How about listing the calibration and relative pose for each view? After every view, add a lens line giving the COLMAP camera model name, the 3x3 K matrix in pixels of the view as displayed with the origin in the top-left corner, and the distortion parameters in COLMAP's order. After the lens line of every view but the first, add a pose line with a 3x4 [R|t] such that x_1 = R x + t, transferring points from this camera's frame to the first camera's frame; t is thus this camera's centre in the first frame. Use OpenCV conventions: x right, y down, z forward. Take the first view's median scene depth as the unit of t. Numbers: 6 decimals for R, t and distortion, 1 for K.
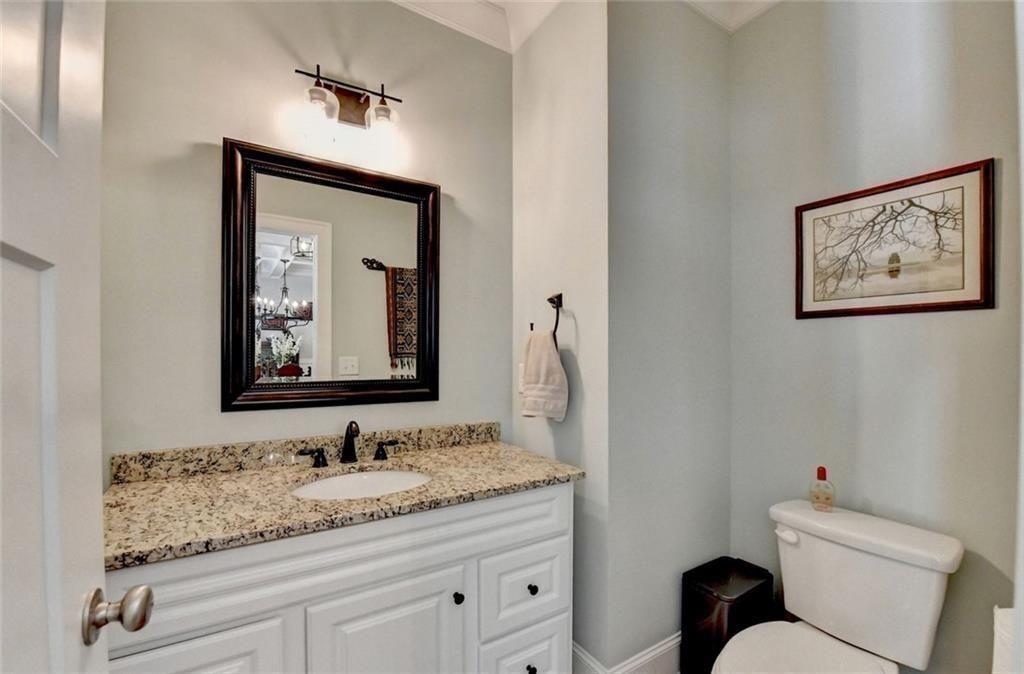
lens RADIAL K [[422.2, 0, 514.3], [0, 422.2, 375.3], [0, 0, 1]] dist [-0.019412, -0.000305]
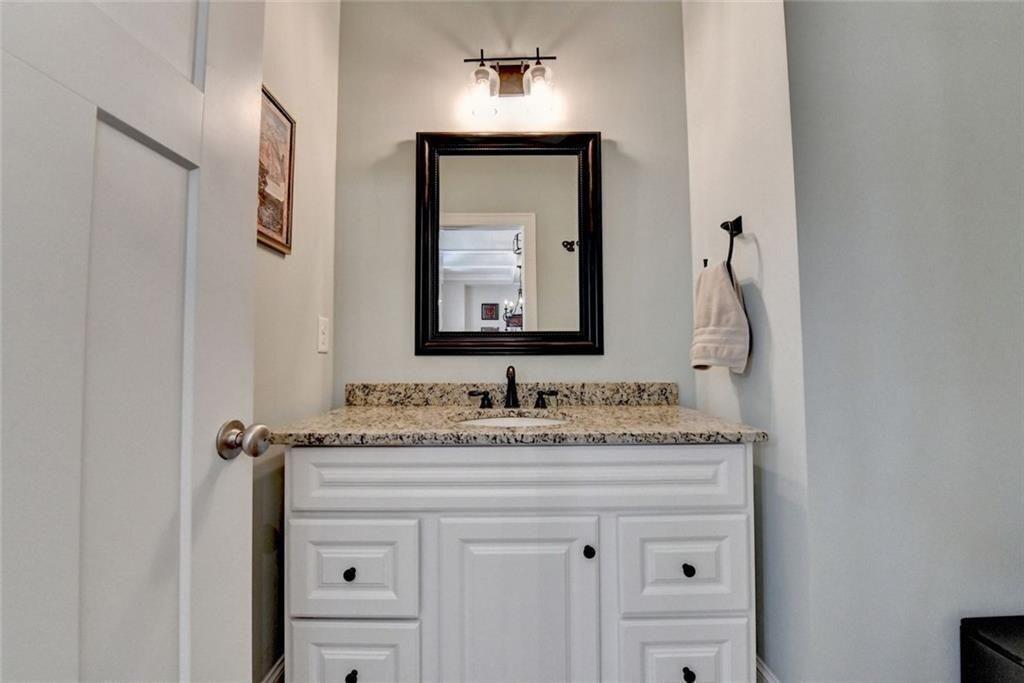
lens RADIAL K [[412.2, 0, 511.2], [0, 412.2, 352.4], [0, 0, 1]] dist [-0.011411, -0.000022]
pose [[0.849973, -0.011455, -0.526701, 0.161882], [-0.018292, 0.998519, -0.051235, 0.127516], [0.526508, 0.053183, 0.848505, 0.119211]]
